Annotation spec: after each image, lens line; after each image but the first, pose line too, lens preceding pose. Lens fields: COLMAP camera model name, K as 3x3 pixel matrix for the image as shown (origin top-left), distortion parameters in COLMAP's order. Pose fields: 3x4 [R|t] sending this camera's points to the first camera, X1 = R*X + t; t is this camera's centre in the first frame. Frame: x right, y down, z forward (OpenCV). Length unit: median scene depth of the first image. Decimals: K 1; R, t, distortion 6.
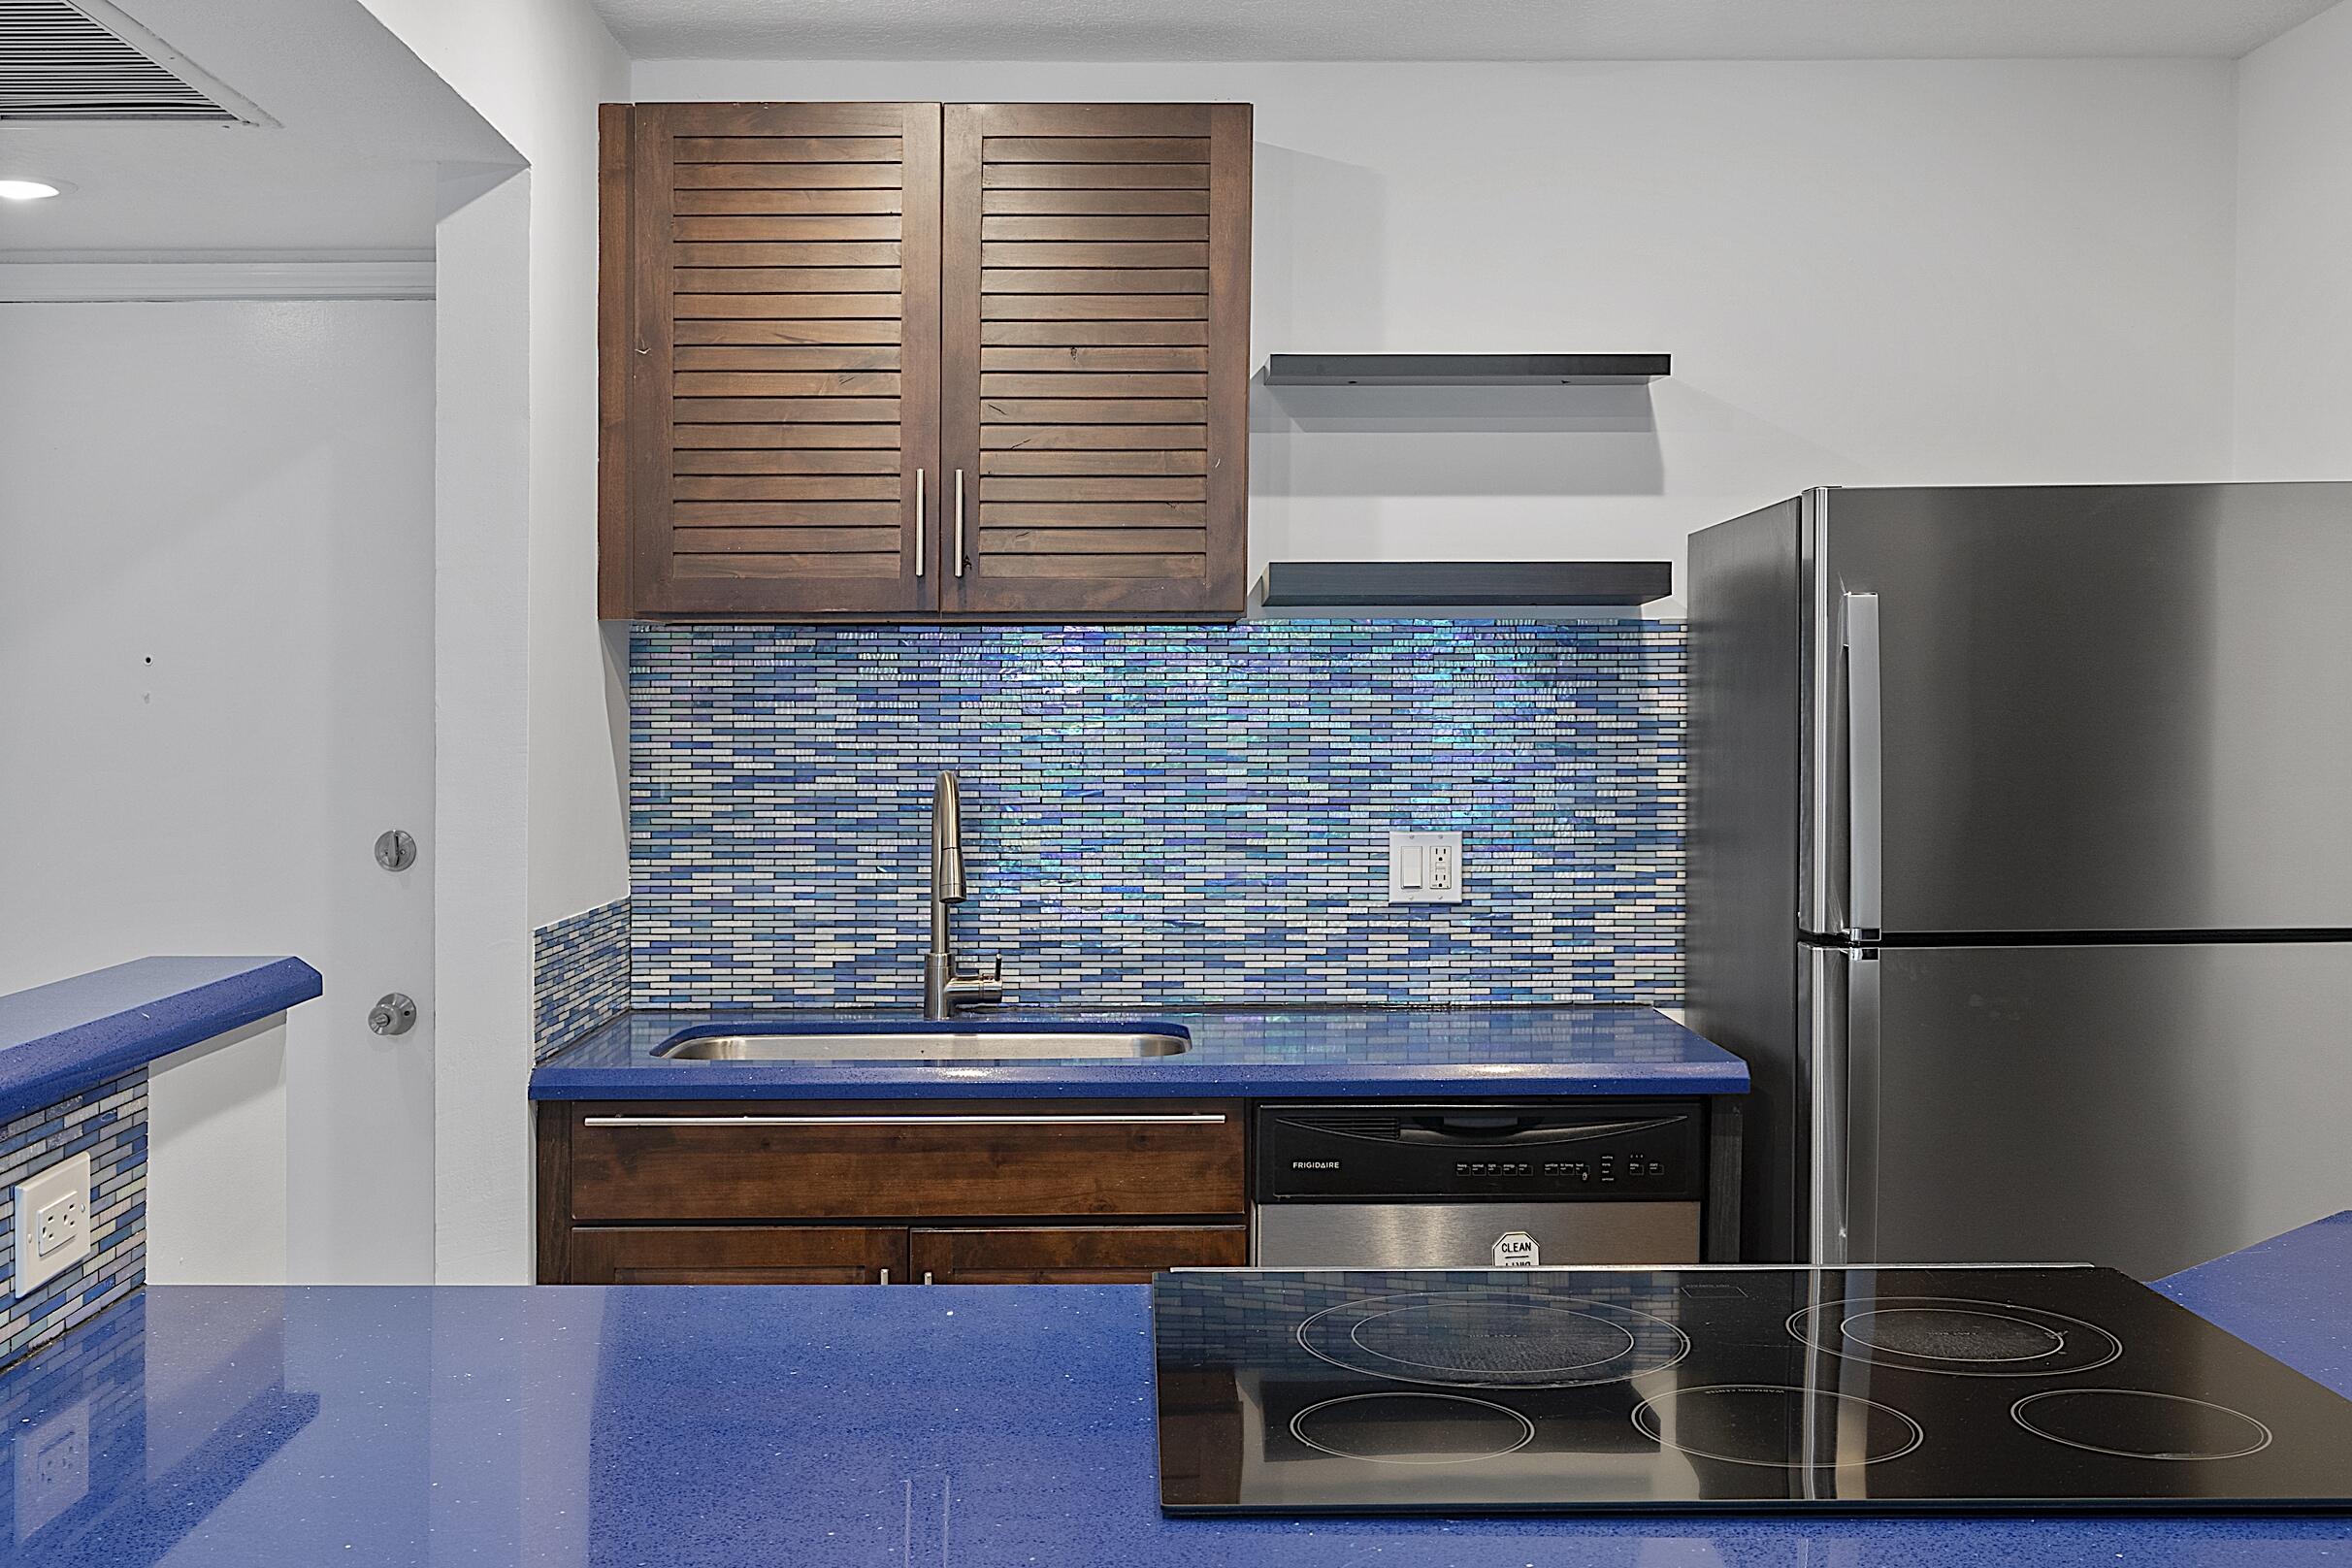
lens RADIAL K [[2488.9, 0, 1207.9], [0, 2488.9, 673.1], [0, 0, 1]] dist [0.009940, 0.000000]
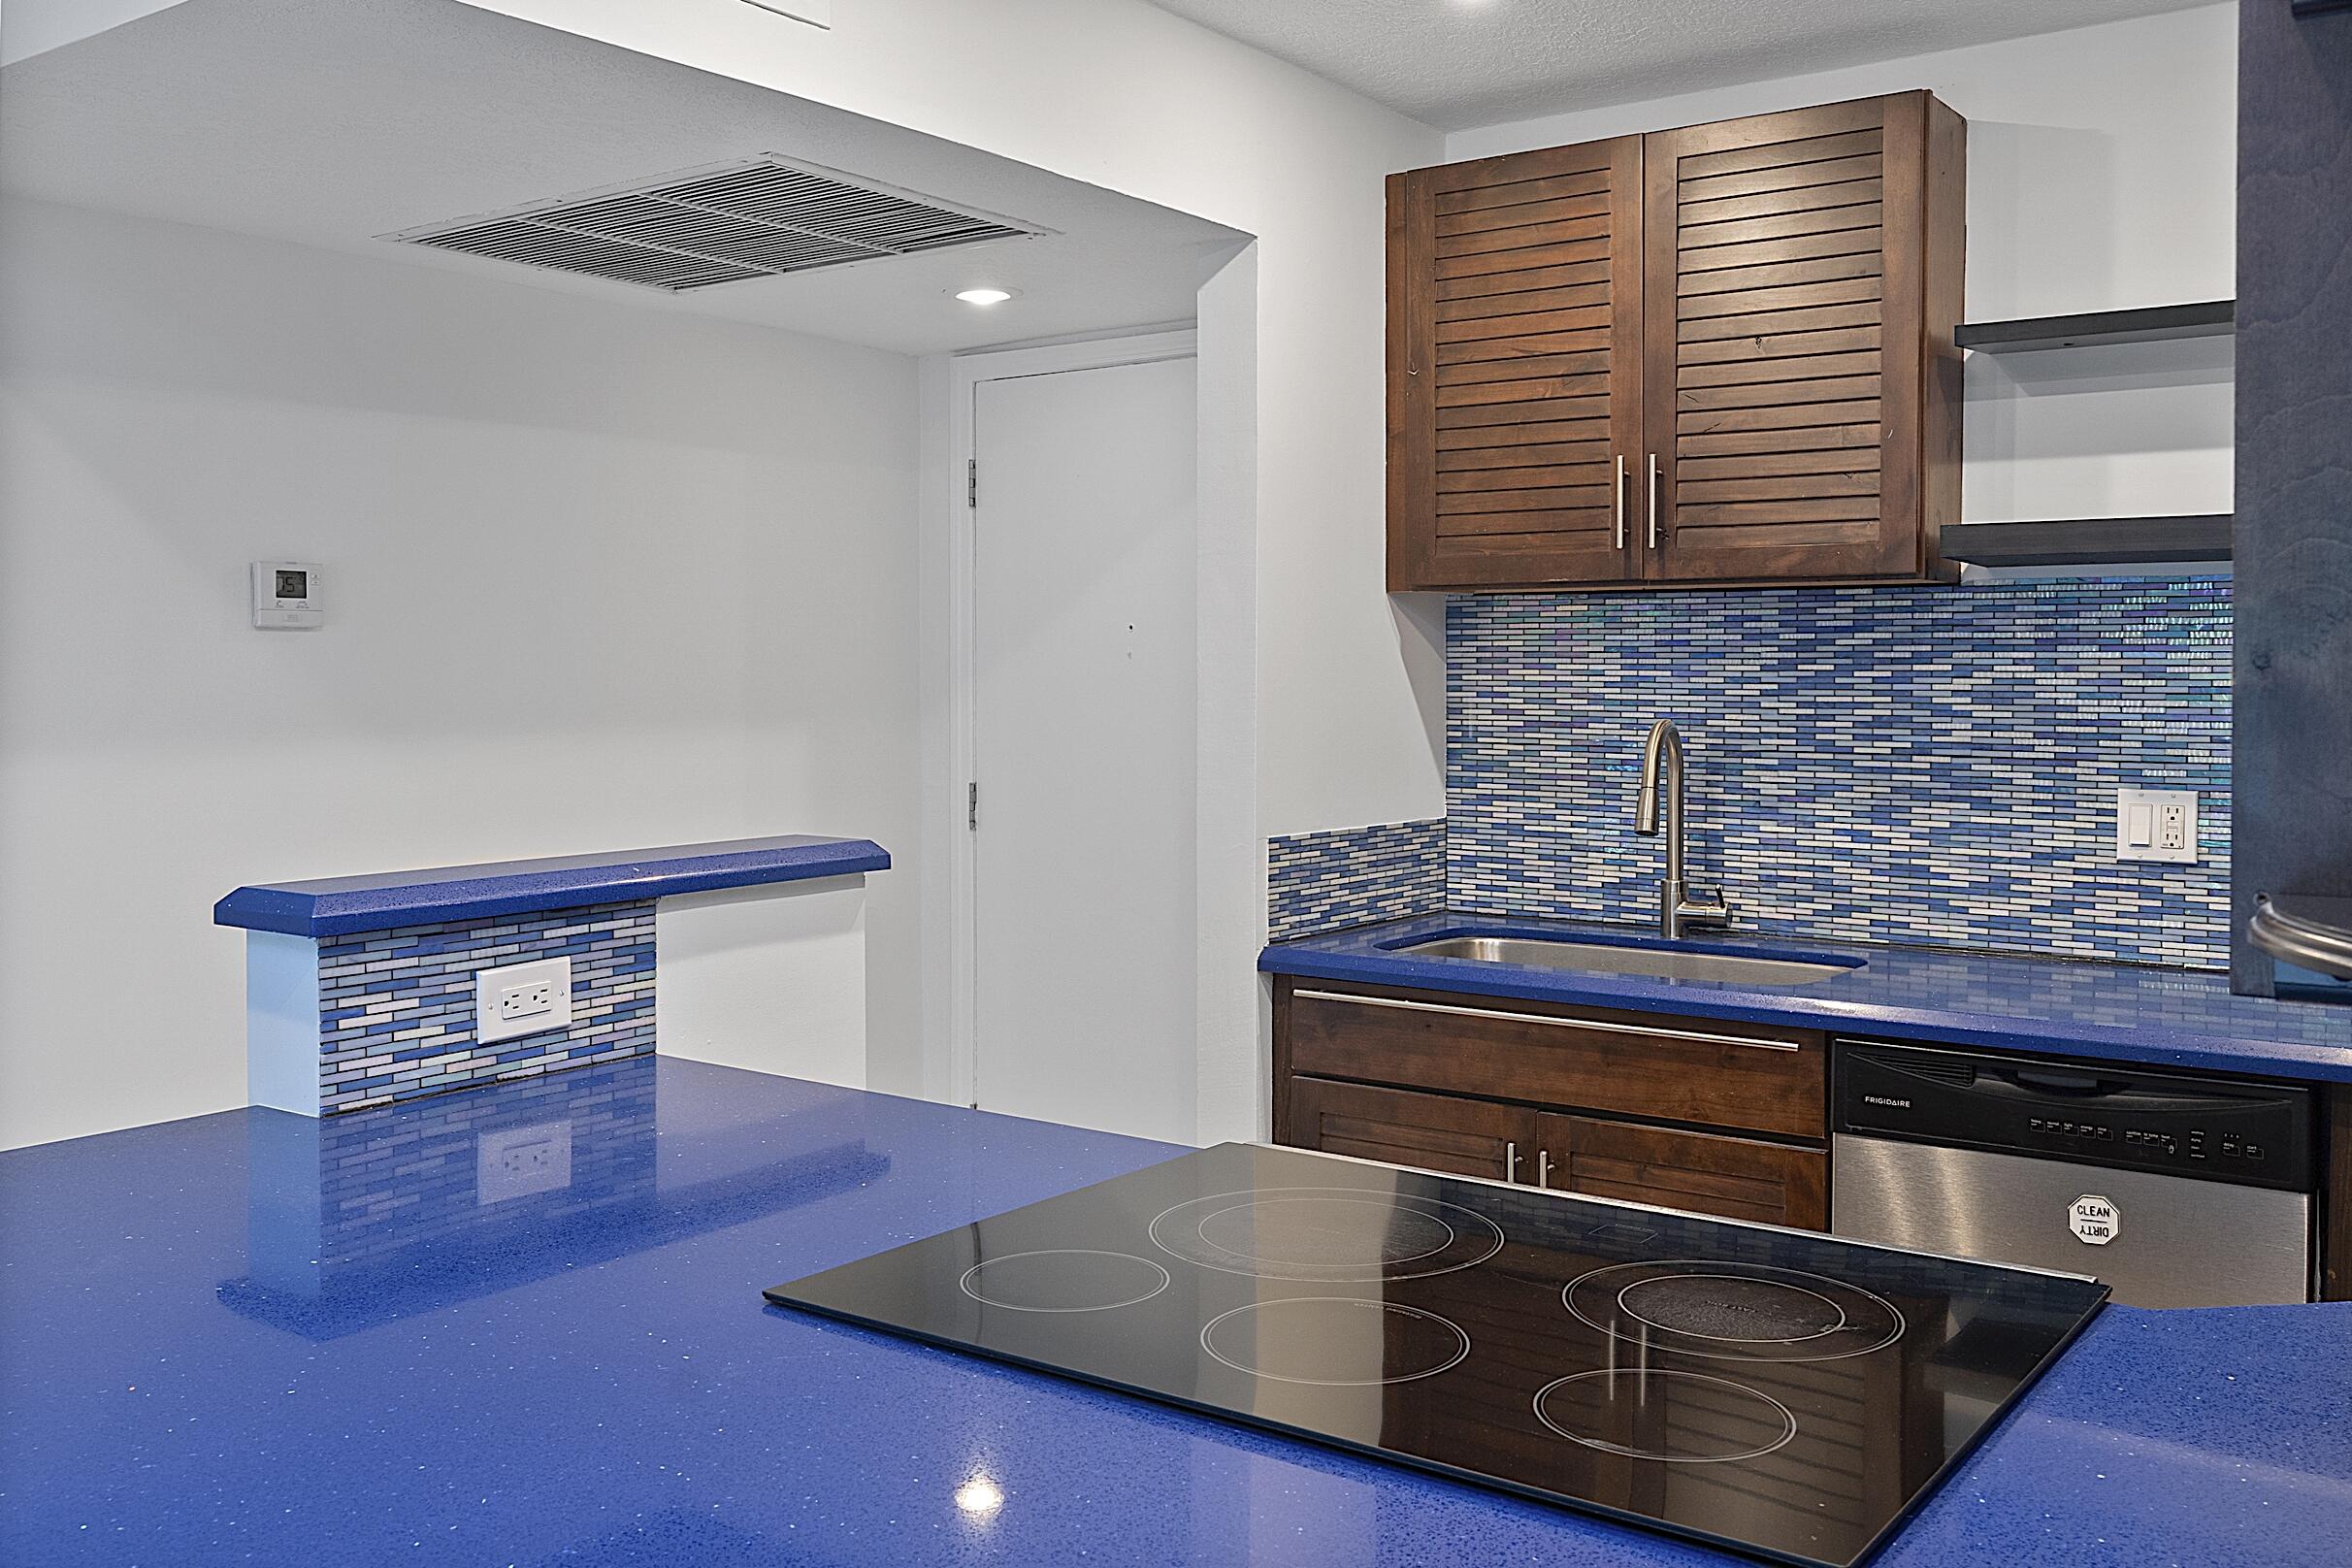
lens RADIAL K [[2100.5, 0, 1184.1], [0, 2100.5, 632.9], [0, 0, 1]] dist [-0.001785, 0.012328]
pose [[0.798717, -0.006675, -0.601670, 0.284658], [0.005912, 0.999977, -0.003246, 0.001514], [0.601678, -0.000964, 0.798739, 0.098819]]
